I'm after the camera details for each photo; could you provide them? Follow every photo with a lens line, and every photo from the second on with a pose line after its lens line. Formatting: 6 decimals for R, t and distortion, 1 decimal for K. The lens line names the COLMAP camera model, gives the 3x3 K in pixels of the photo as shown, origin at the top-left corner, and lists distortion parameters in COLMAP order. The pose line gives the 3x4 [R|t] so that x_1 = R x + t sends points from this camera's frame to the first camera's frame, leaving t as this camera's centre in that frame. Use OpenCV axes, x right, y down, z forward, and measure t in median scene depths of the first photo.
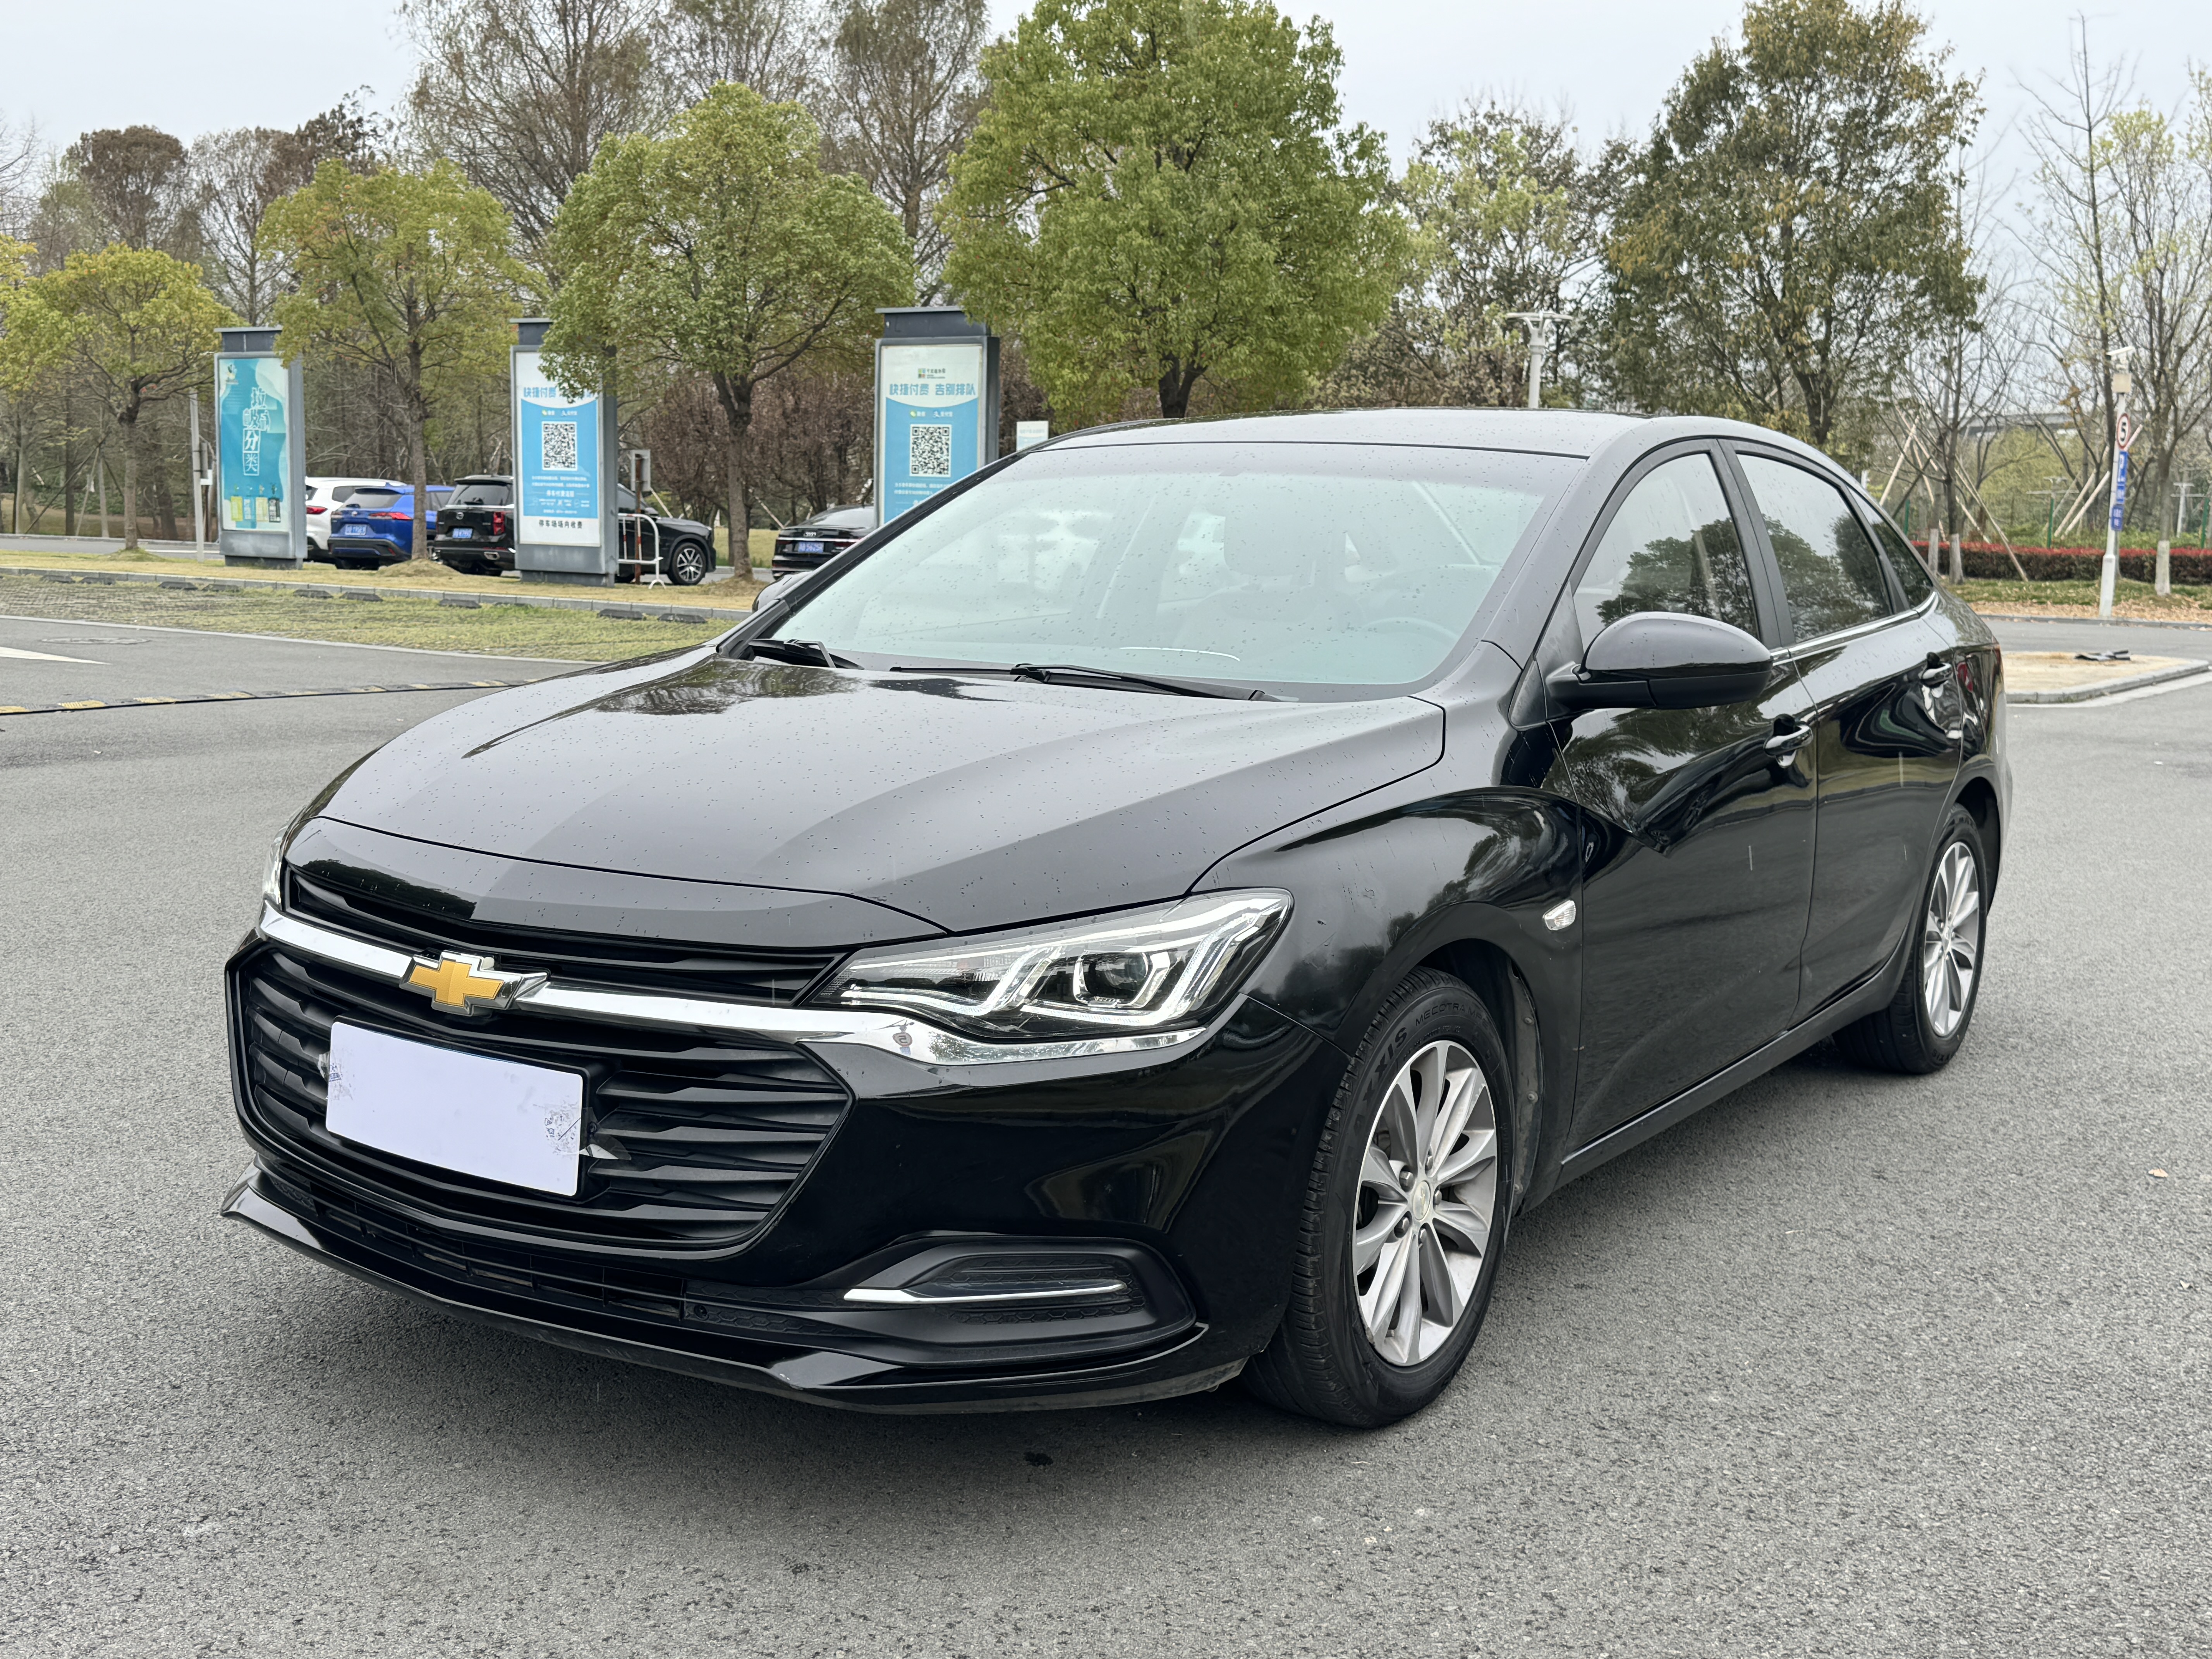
lens RADIAL K [[2290.0, 0, 1100.4], [0, 2290.0, 881.7], [0, 0, 1]] dist [0.234283, -0.543164]
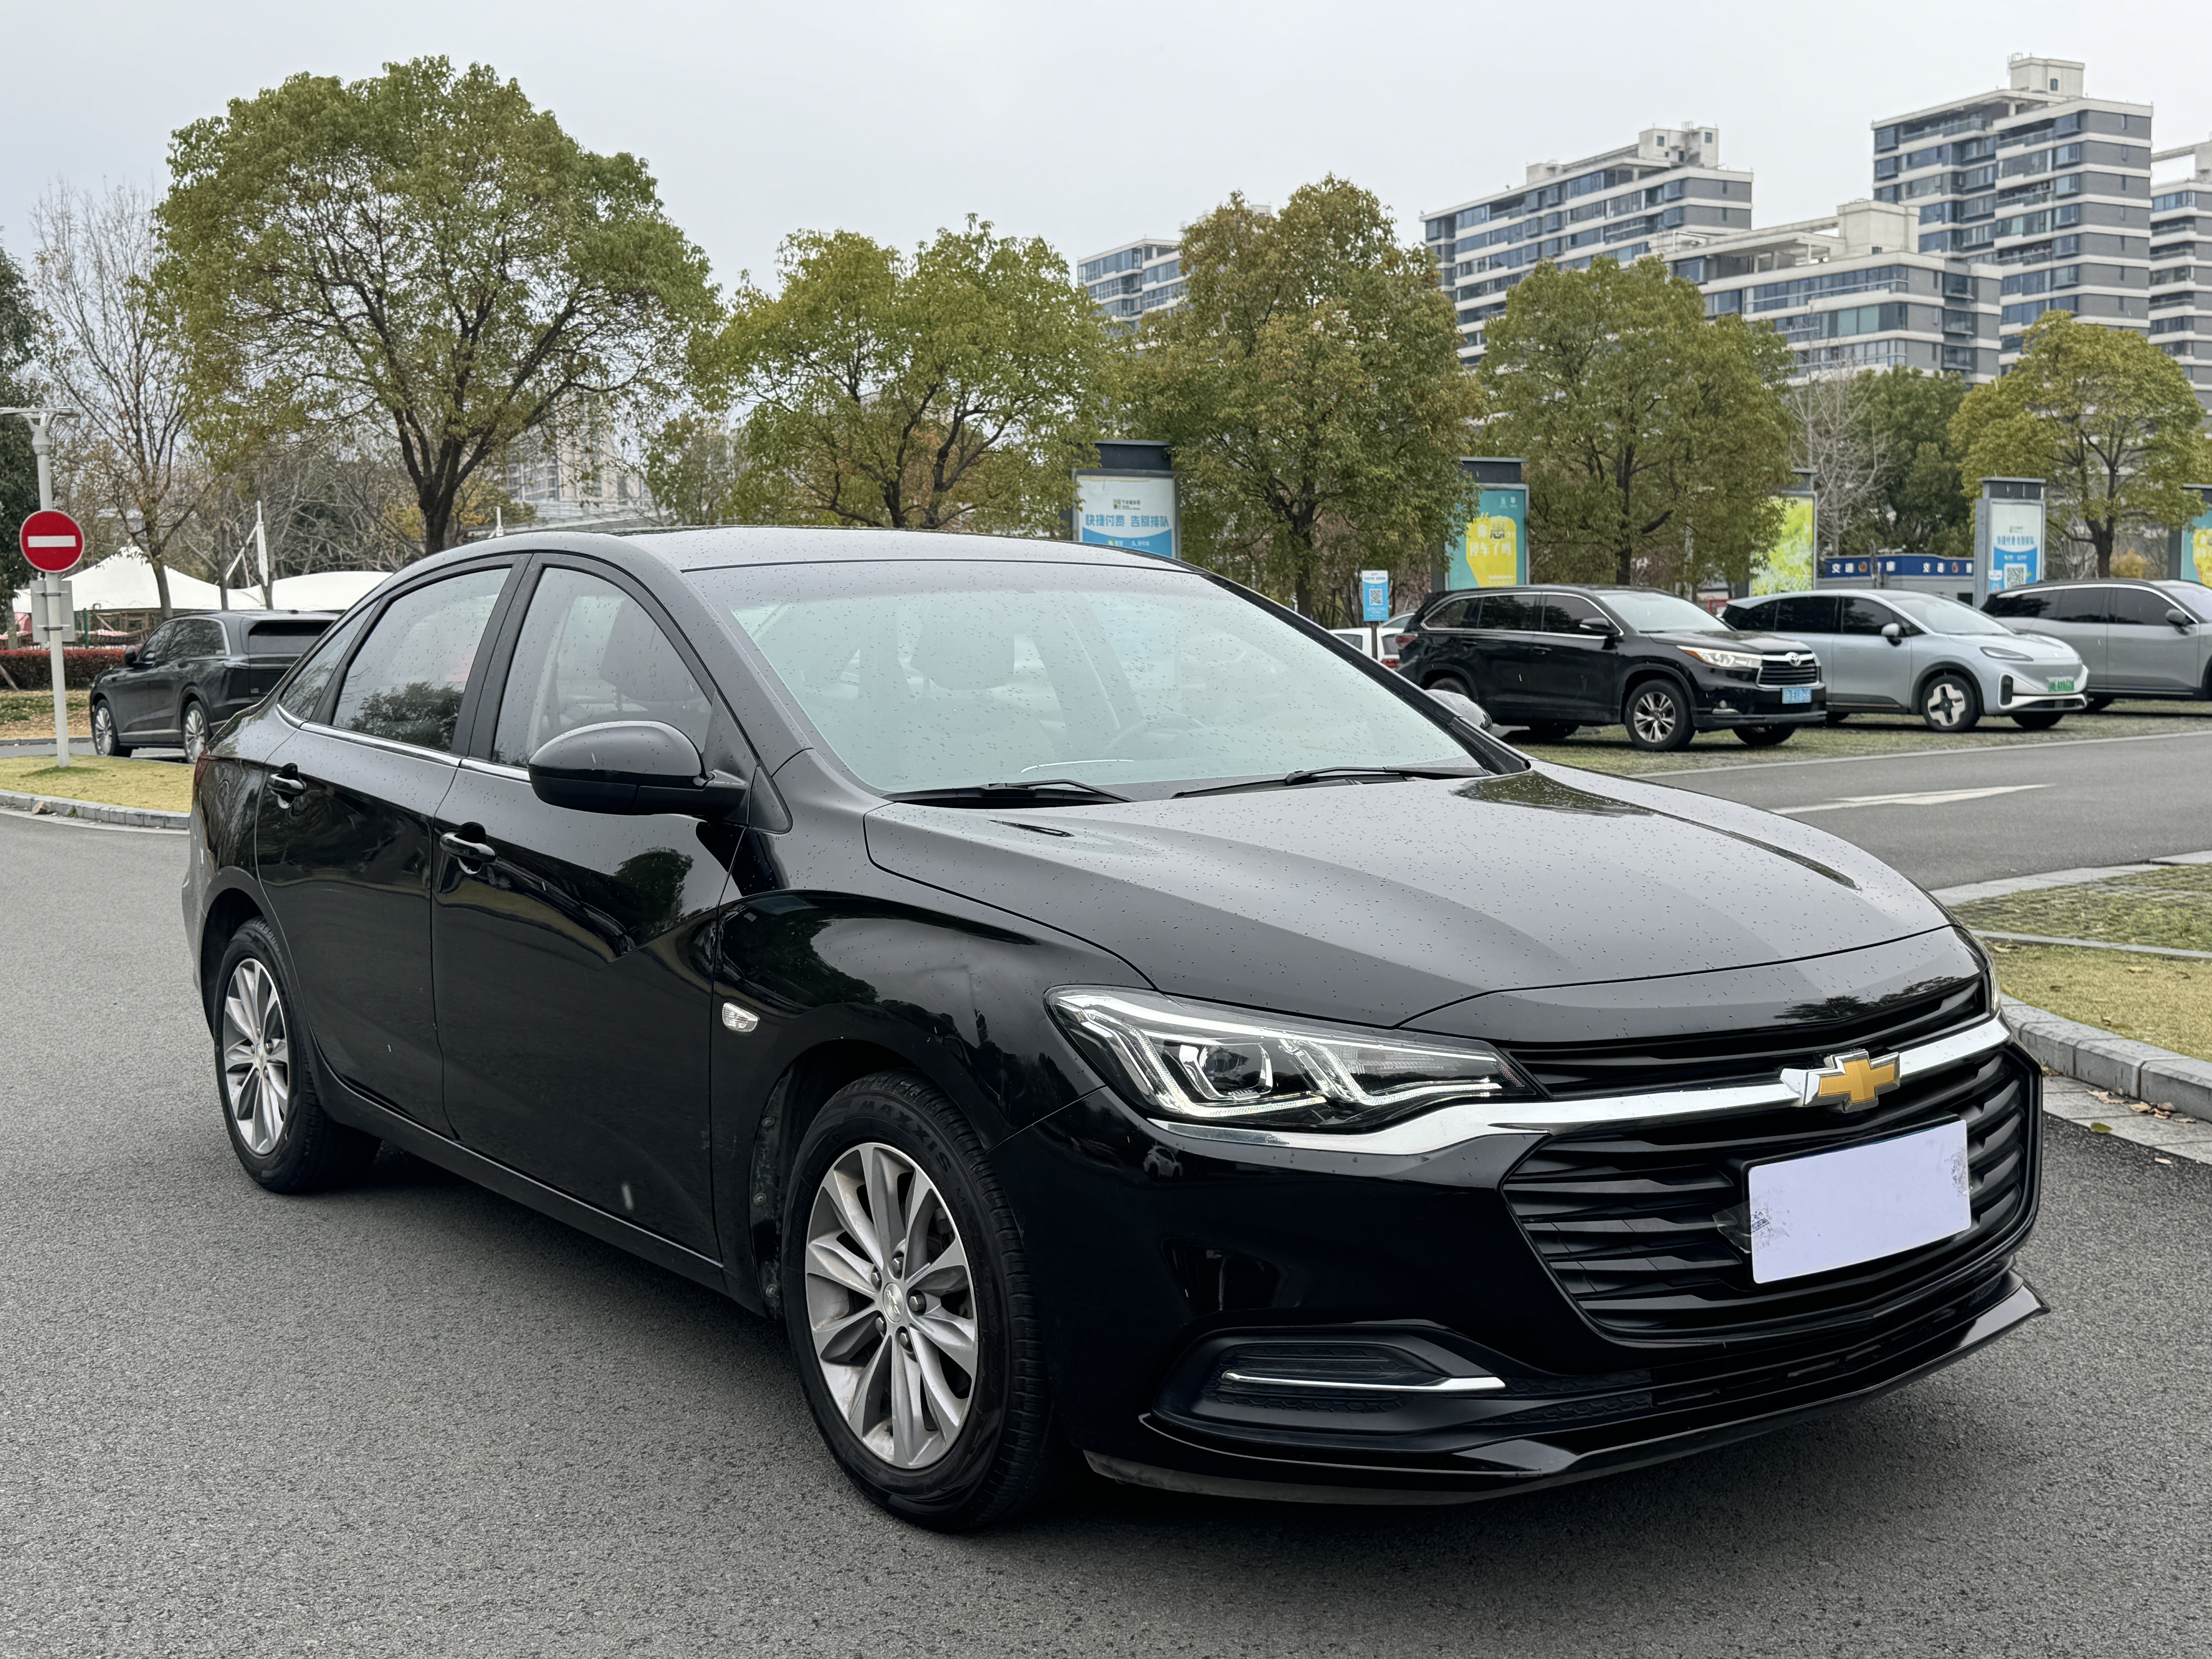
lens RADIAL K [[2290.0, 0, 1100.4], [0, 2290.0, 881.7], [0, 0, 1]] dist [0.234283, -0.543164]
pose [[0.313696, -0.132164, 0.940281, -1.313463], [0.175473, 0.981278, 0.079385, -0.180277], [-0.933169, 0.140091, 0.331014, 0.929216]]
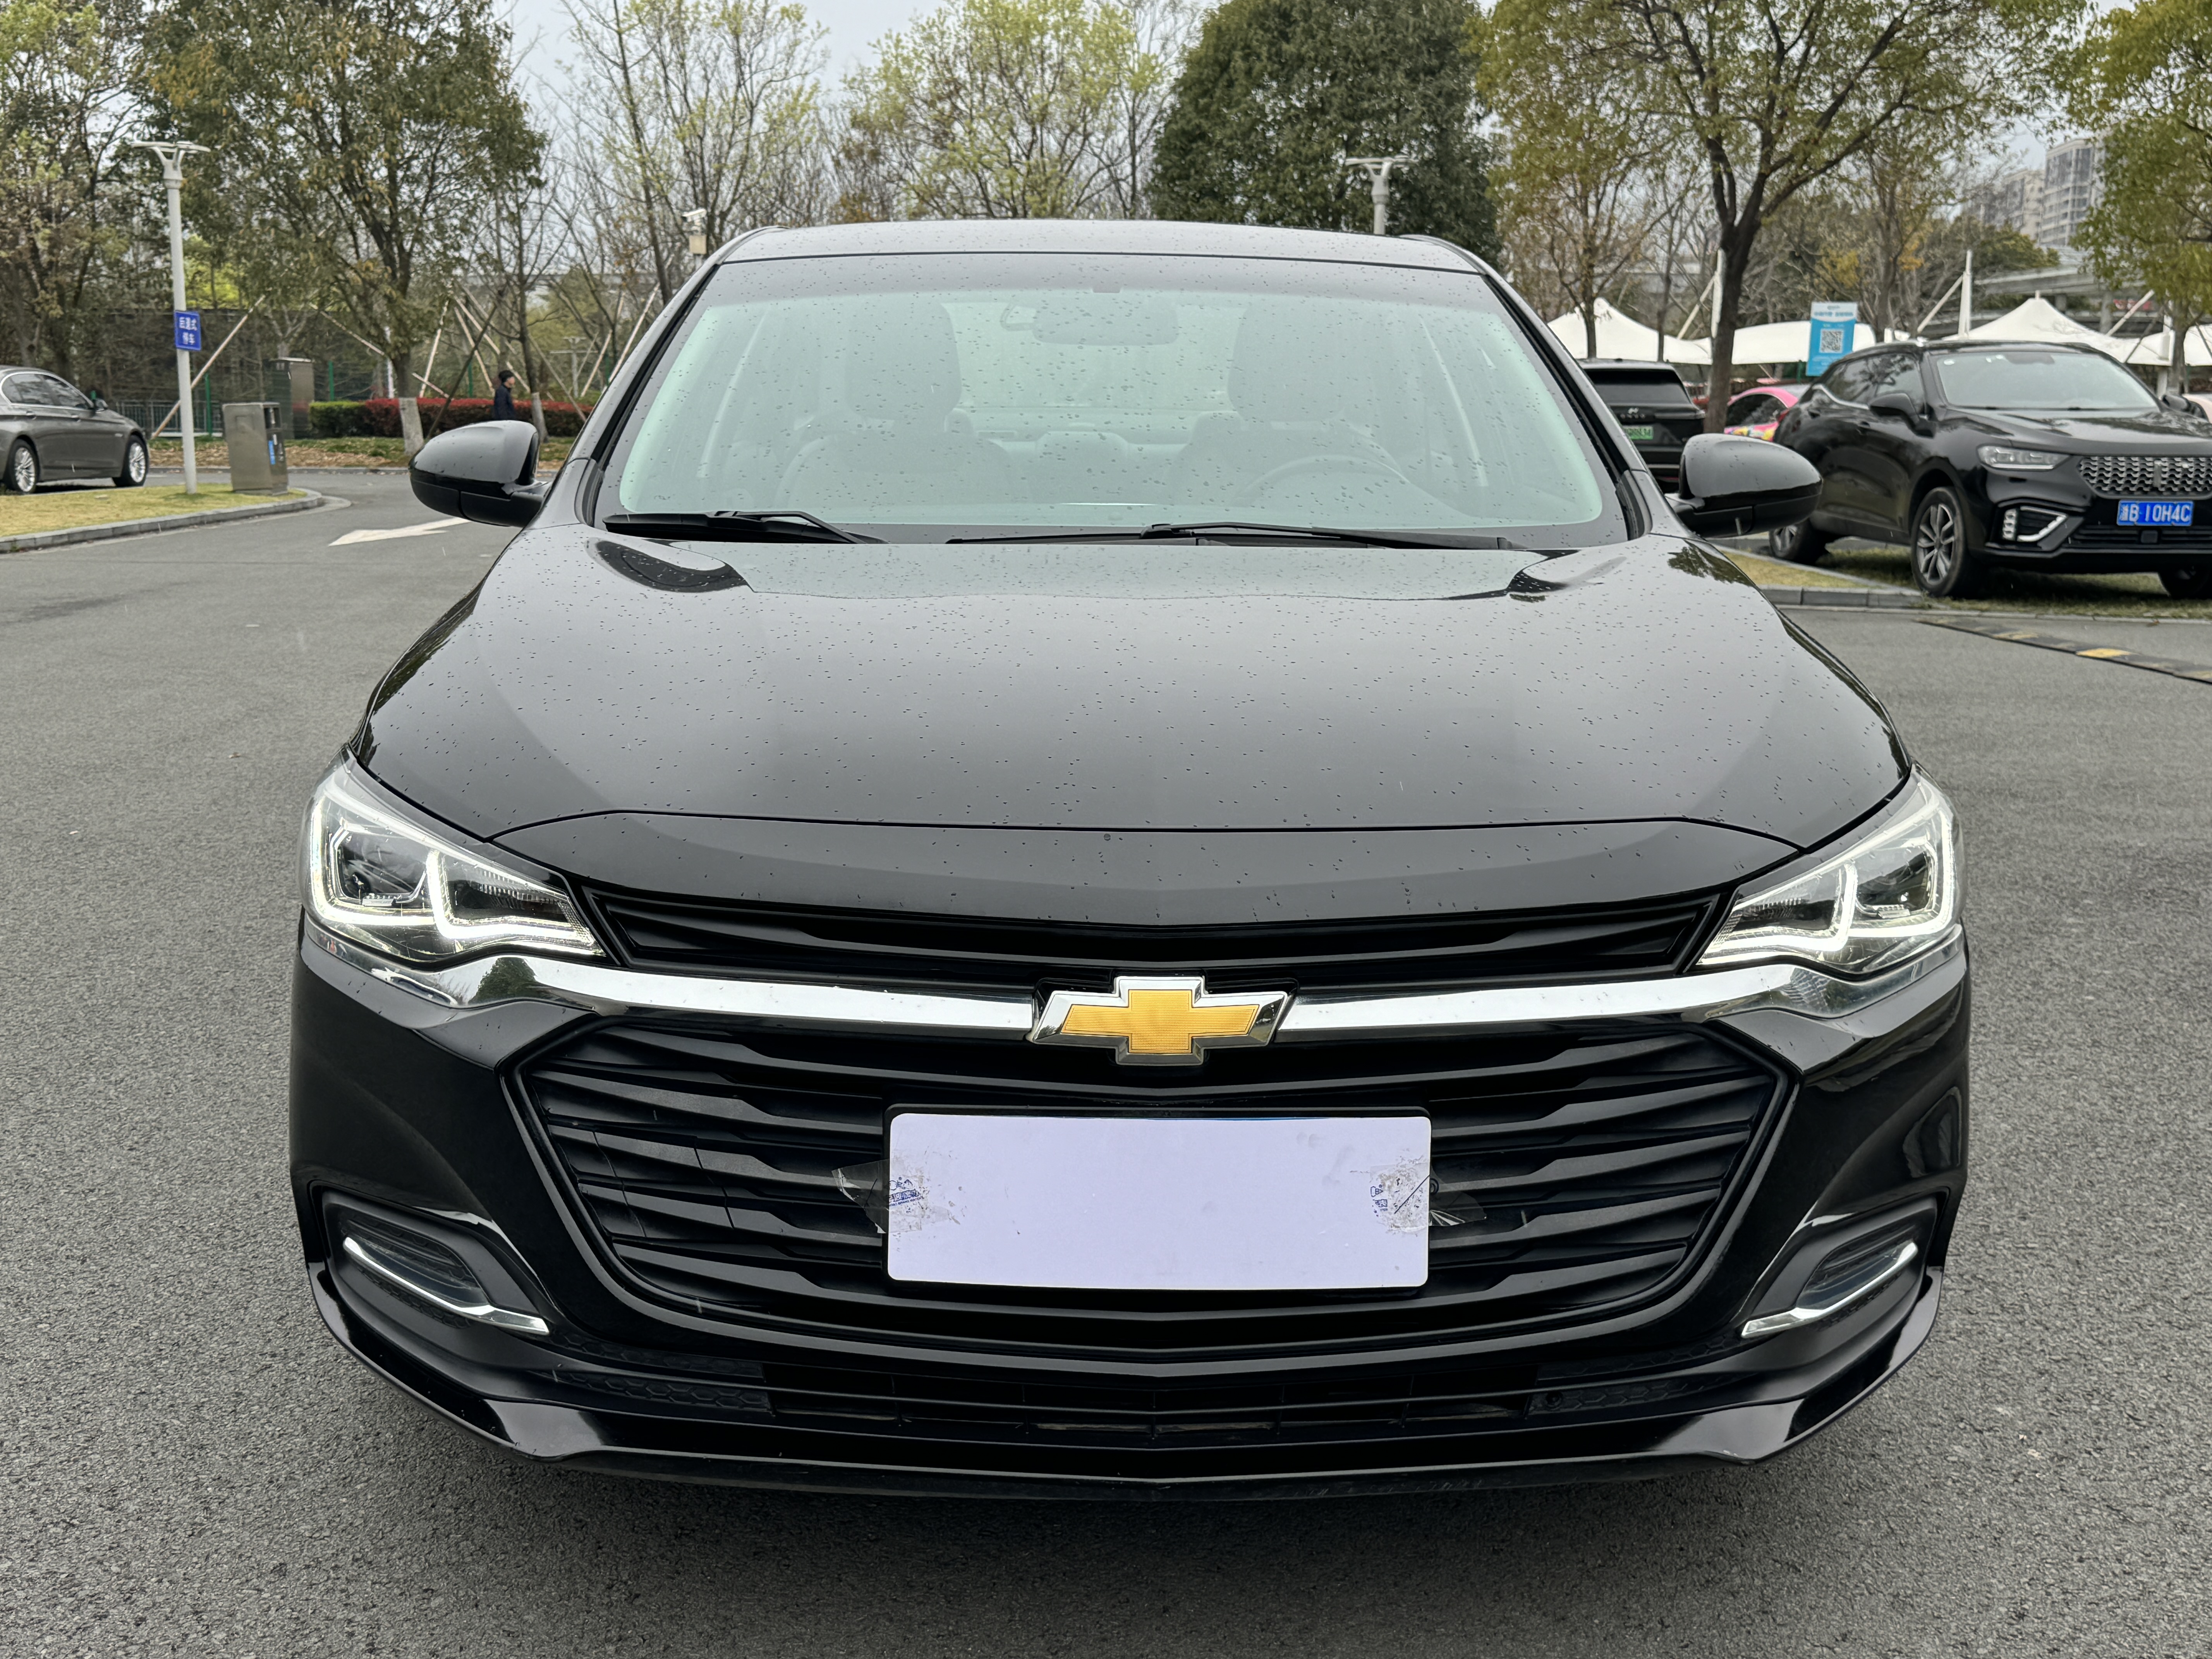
lens RADIAL K [[2290.0, 0, 1100.4], [0, 2290.0, 881.7], [0, 0, 1]] dist [0.234283, -0.543164]
pose [[0.812226, -0.136243, 0.567209, -0.650742], [0.103347, 0.990570, 0.089943, -0.057717], [-0.574115, -0.014434, 0.818648, 0.448432]]
